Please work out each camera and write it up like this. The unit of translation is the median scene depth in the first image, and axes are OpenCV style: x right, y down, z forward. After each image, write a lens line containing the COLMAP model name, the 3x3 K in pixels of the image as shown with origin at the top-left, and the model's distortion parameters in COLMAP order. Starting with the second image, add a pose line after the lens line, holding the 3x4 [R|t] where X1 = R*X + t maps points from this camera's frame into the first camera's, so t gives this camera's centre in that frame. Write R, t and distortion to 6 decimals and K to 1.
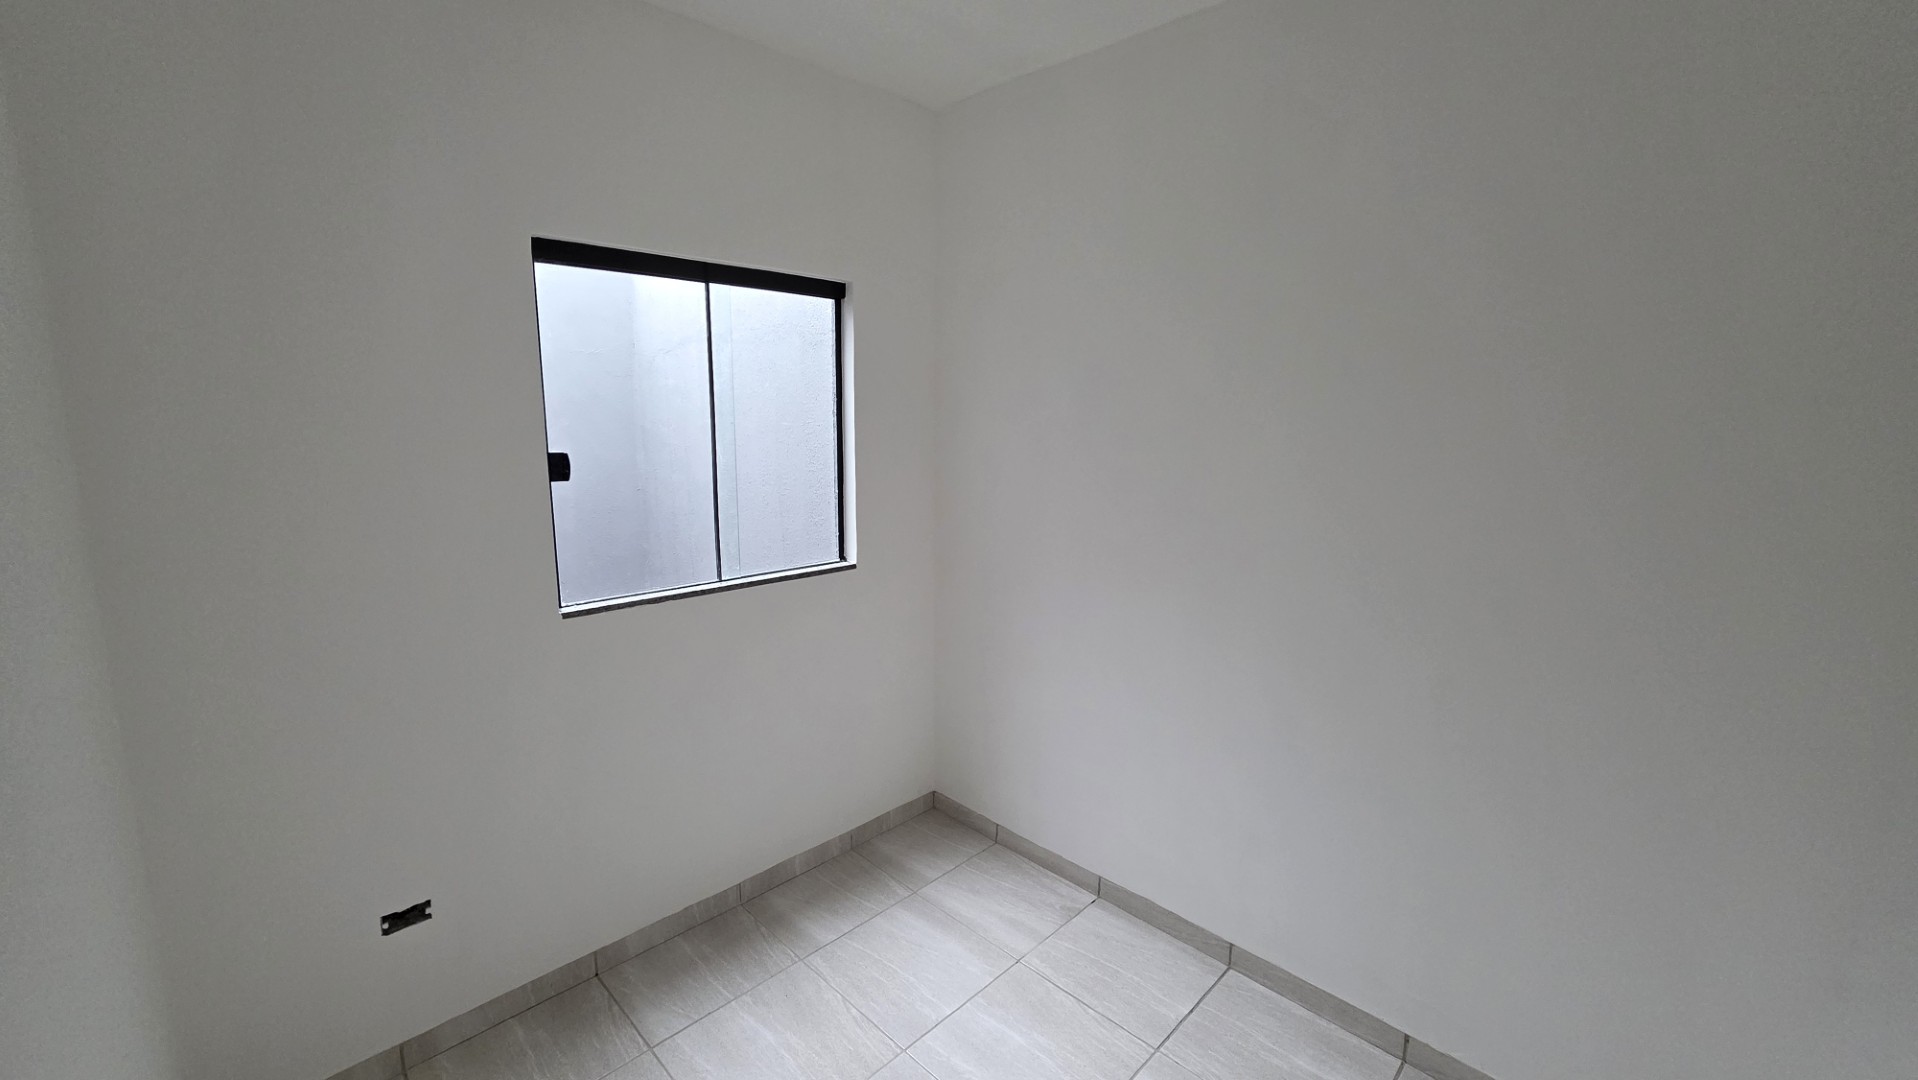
lens RADIAL K [[773.2, 0, 953.8], [0, 773.2, 526.3], [0, 0, 1]] dist [0.003333, 0.000018]
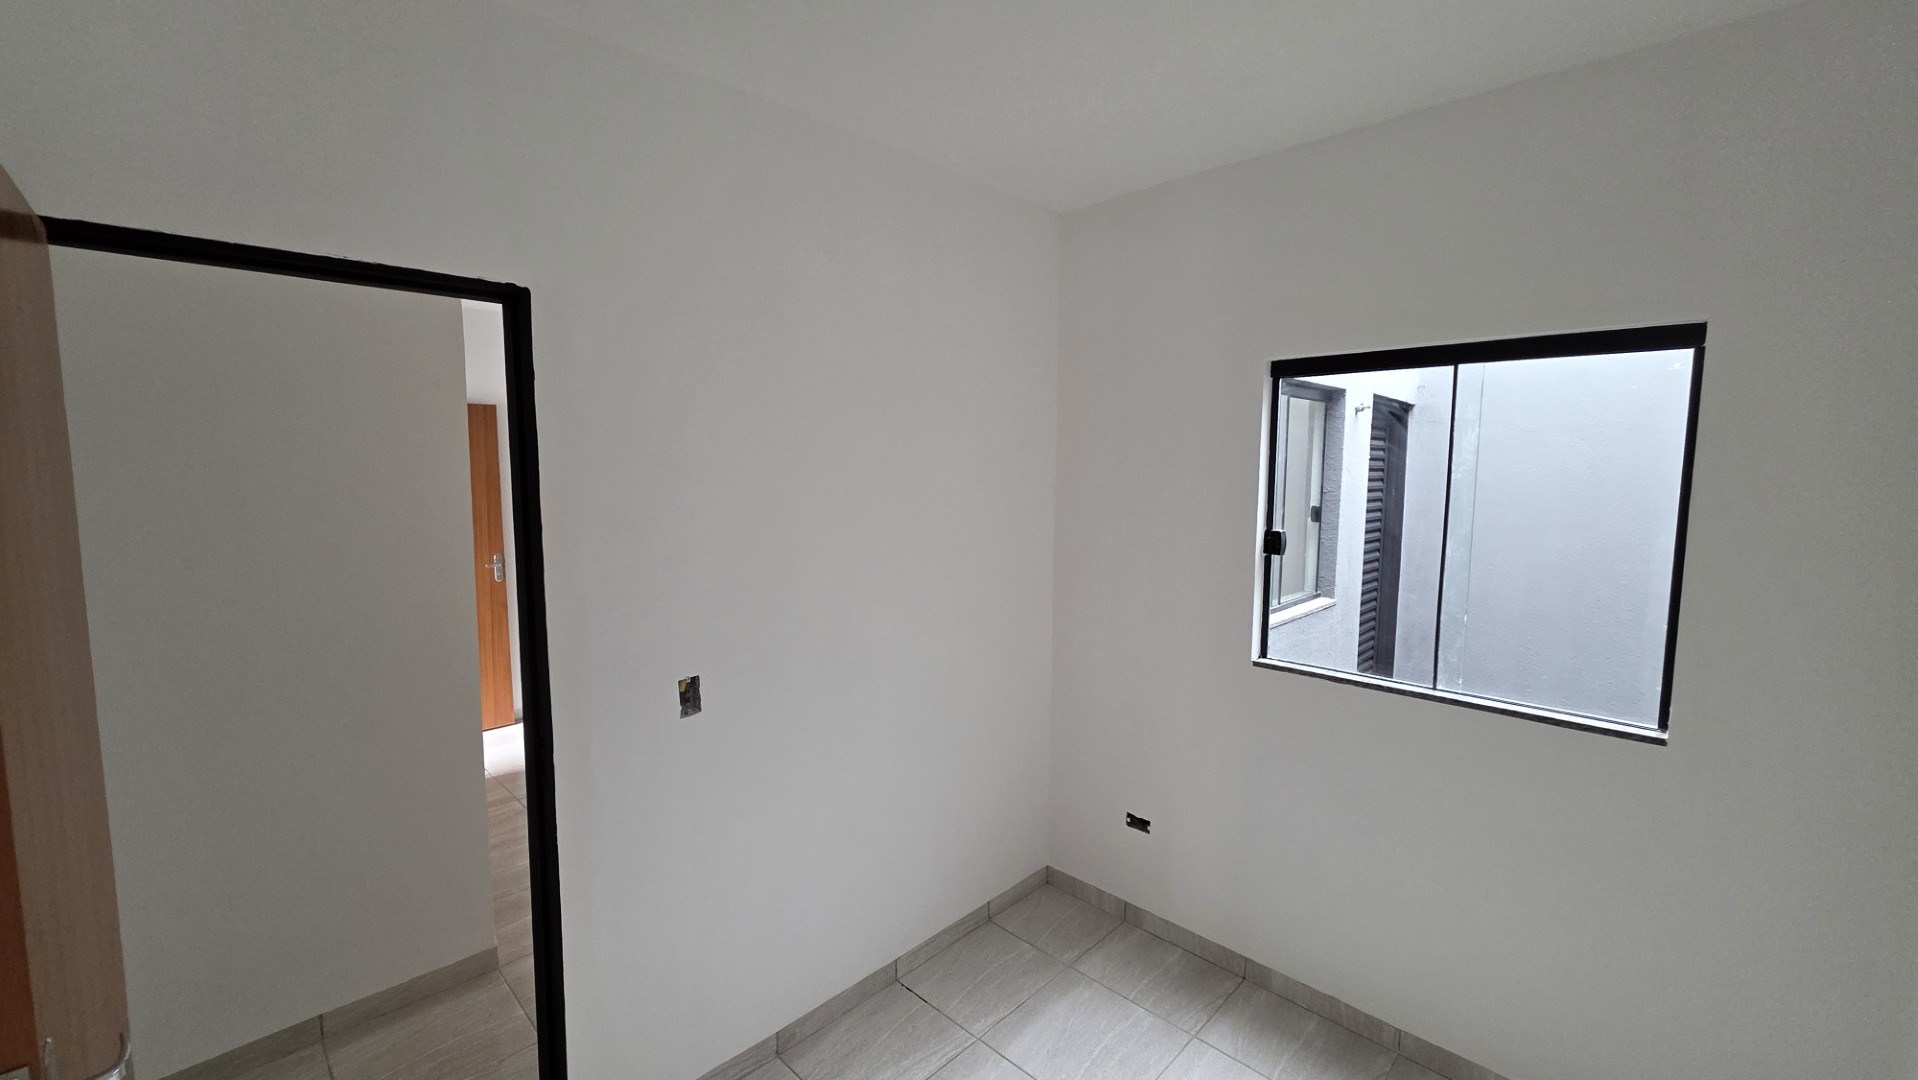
lens RADIAL K [[773.2, 0, 967.9], [0, 773.2, 539.3], [0, 0, 1]] dist [0.003333, 0.000018]
pose [[0.011817, 0.085380, -0.996278, 0.624953], [-0.162785, 0.983221, 0.082331, -0.094246], [0.986591, 0.161206, 0.025518, 0.448173]]
